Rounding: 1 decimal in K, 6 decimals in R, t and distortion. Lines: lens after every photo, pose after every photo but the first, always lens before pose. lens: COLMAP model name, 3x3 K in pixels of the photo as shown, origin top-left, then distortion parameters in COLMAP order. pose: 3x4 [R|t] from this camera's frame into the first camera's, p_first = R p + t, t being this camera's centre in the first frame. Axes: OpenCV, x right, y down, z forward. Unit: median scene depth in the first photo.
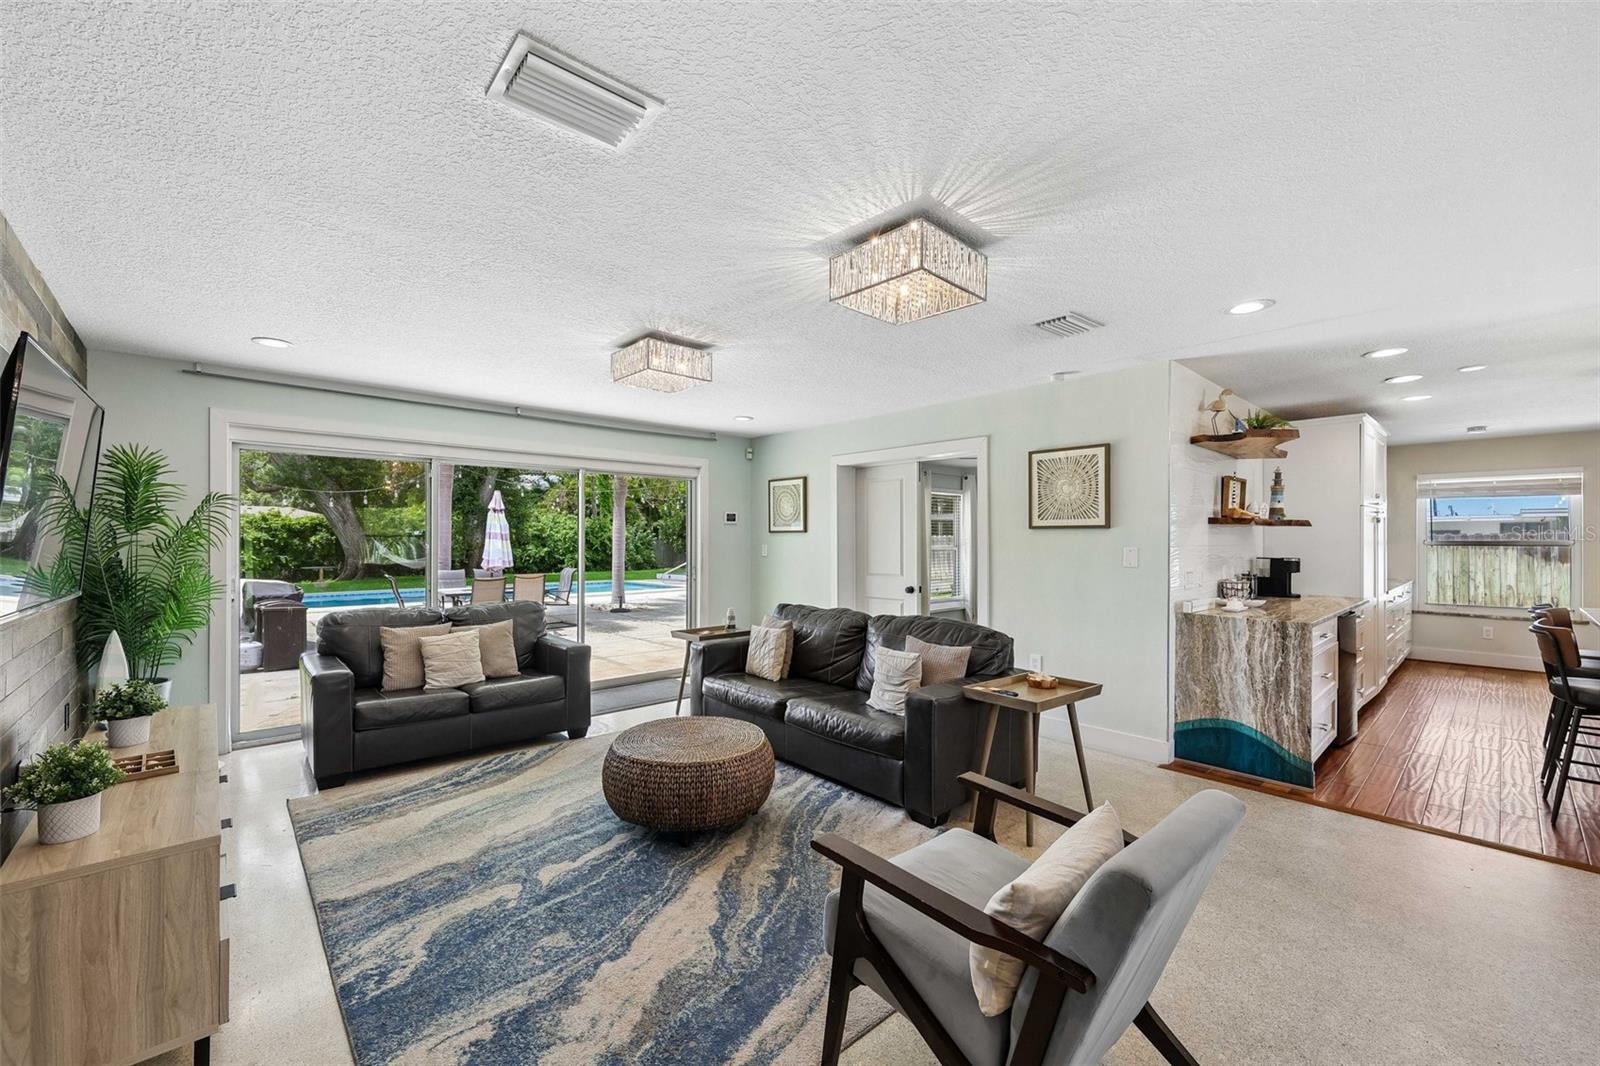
lens RADIAL K [[646.5, 0, 797.3], [0, 646.5, 535.6], [0, 0, 1]] dist [0.000716, 0.000565]
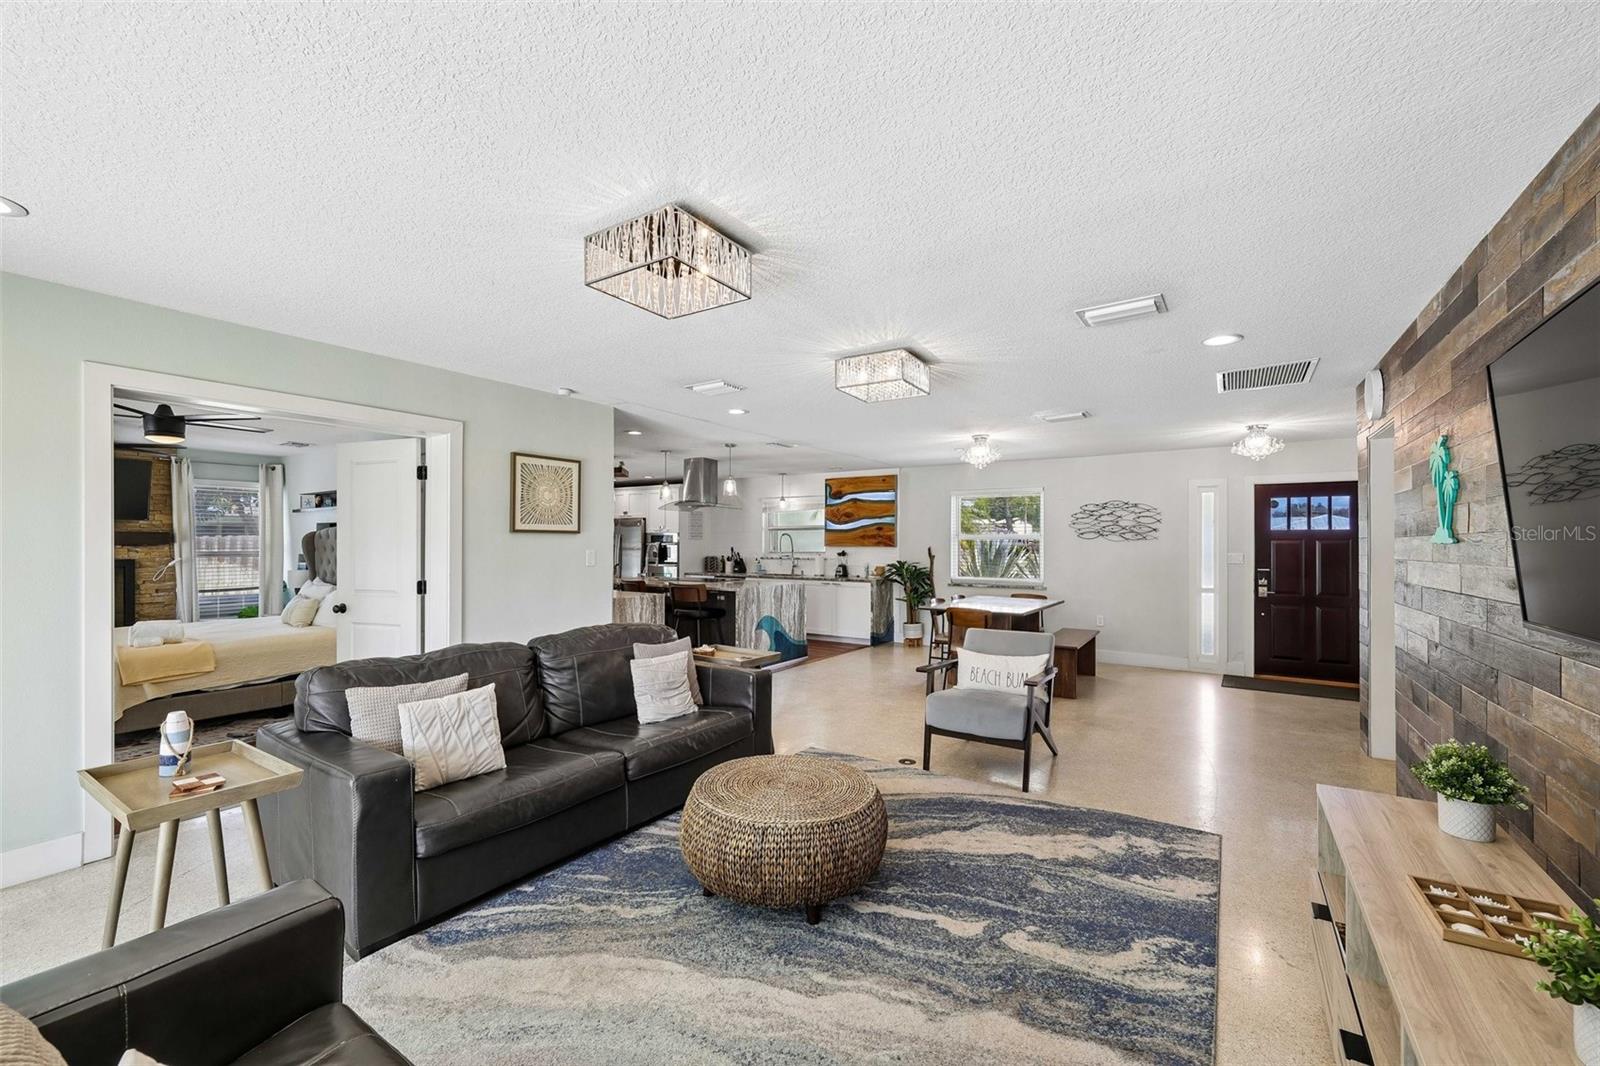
lens RADIAL K [[646.5, 0, 791.5], [0, 646.5, 542.2], [0, 0, 1]] dist [0.000716, 0.000565]
pose [[-0.241384, 0.000383, 0.970430, -0.738843], [-0.007881, 0.999966, -0.002355, 0.003559], [-0.970398, -0.008217, -0.241373, 0.910197]]
